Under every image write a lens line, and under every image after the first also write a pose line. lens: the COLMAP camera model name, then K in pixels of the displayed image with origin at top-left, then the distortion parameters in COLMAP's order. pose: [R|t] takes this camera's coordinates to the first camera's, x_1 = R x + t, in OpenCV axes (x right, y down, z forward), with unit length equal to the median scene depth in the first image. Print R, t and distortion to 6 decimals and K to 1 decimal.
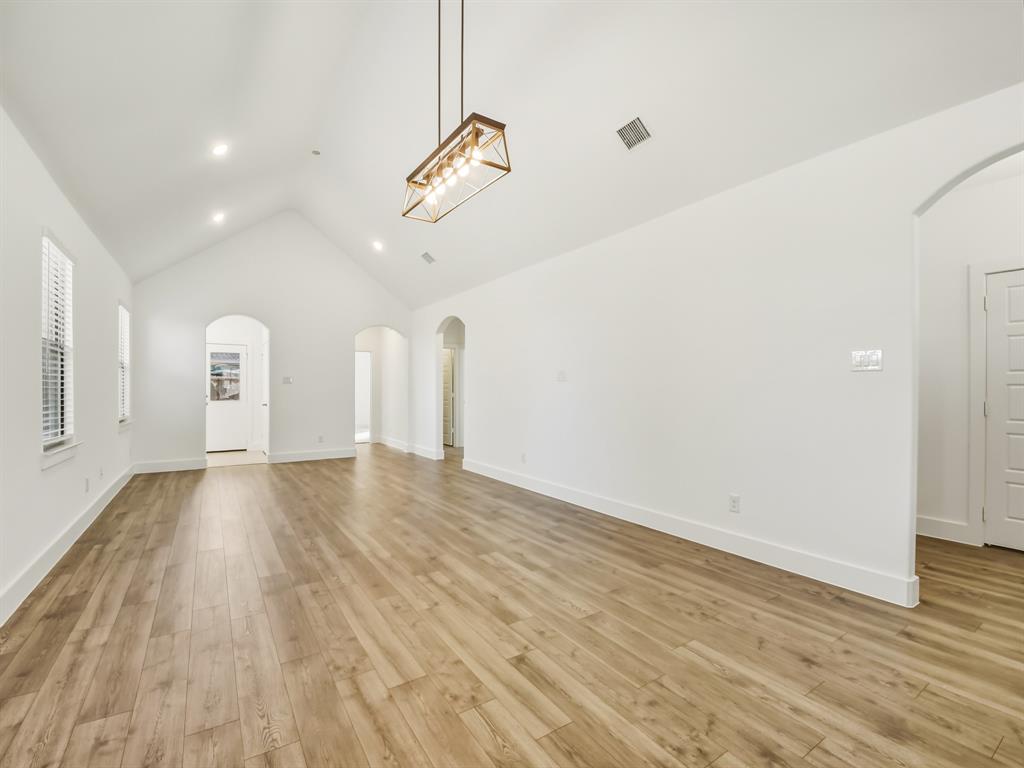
lens RADIAL K [[451.0, 0, 507.8], [0, 451.0, 386.2], [0, 0, 1]] dist [-0.002243, -0.001594]
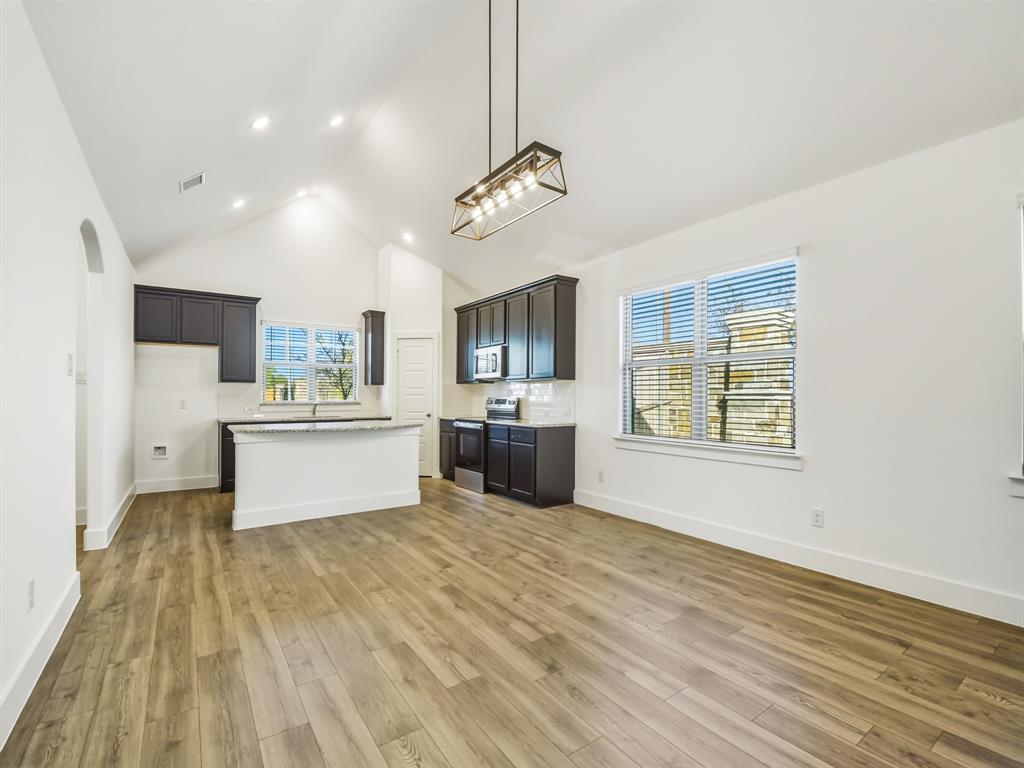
lens RADIAL K [[451.0, 0, 507.8], [0, 451.0, 386.2], [0, 0, 1]] dist [-0.002243, -0.001594]
pose [[-0.999402, -0.003548, -0.034394, -0.083447], [-0.002565, 0.999588, -0.028585, 0.010954], [0.034482, -0.028480, -0.998999, 1.659580]]
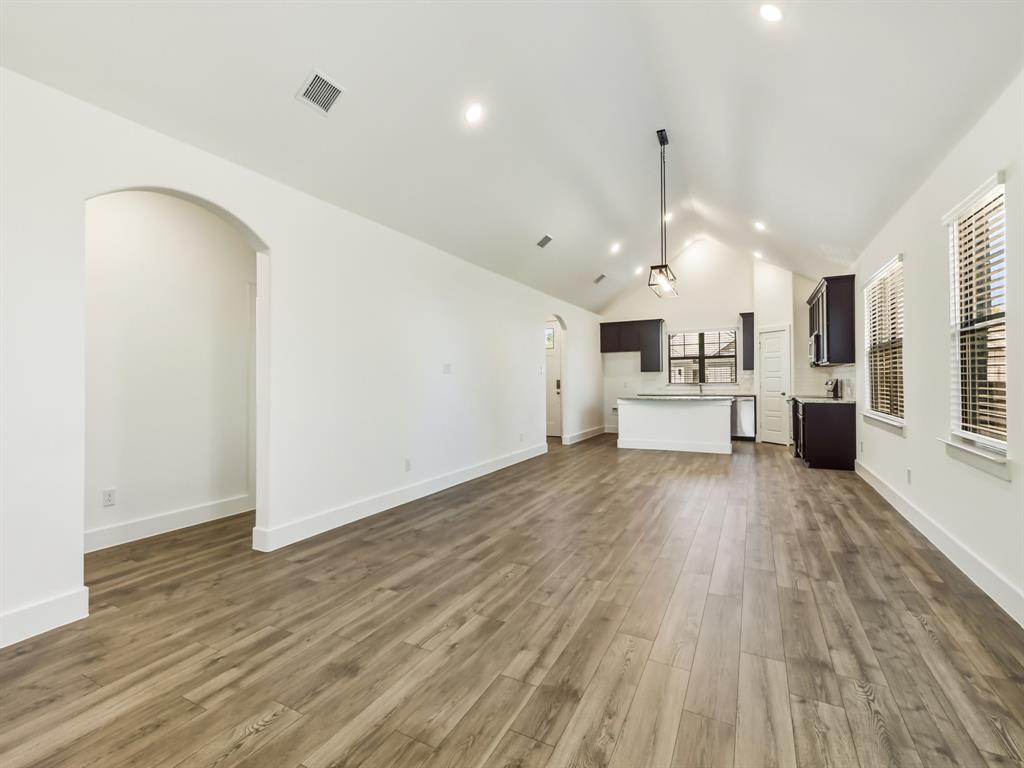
lens RADIAL K [[479.1, 0, 499.5], [0, 479.1, 379.7], [0, 0, 1]] dist [0.039264, -0.000287]
pose [[-0.479292, 0.008093, 0.877618, -1.423058], [0.001915, 0.999965, -0.008176, 0.023249], [-0.877654, -0.002238, -0.479290, 2.254192]]
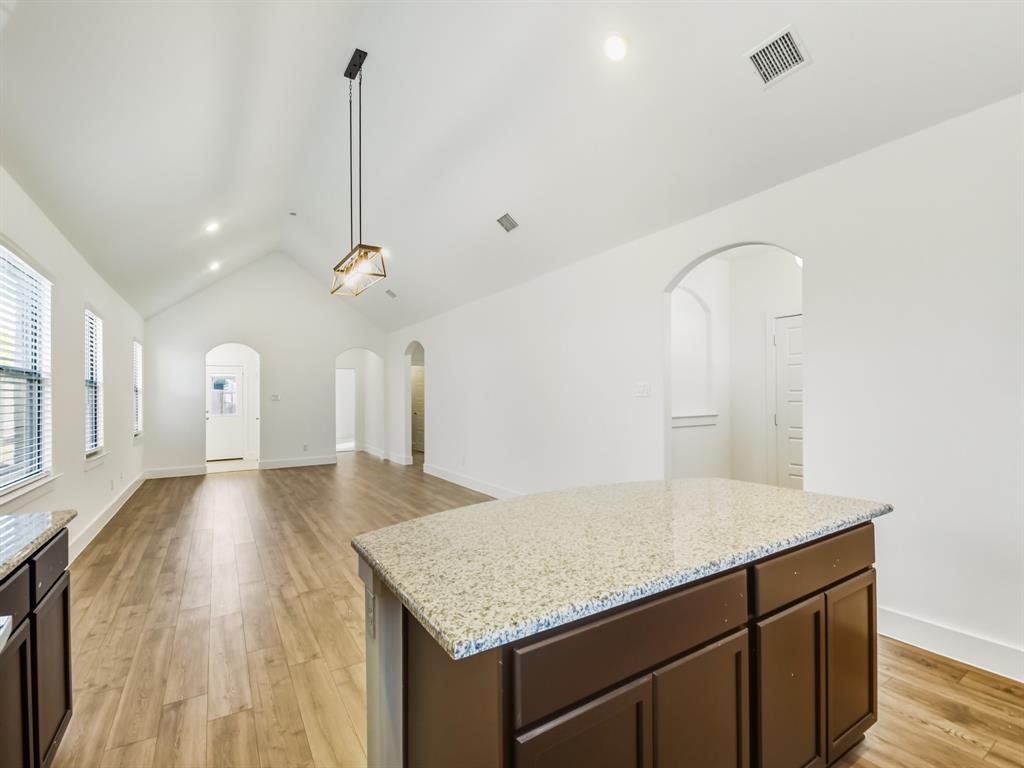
lens RADIAL K [[461.1, 0, 512.0], [0, 461.1, 384.0], [0, 0, 1]] dist [0.002245, 0.000522]
pose [[0.999755, -0.014197, -0.016985, 0.336926], [0.013885, 0.999736, -0.018328, -0.044814], [0.017241, 0.018087, 0.999688, -0.433101]]
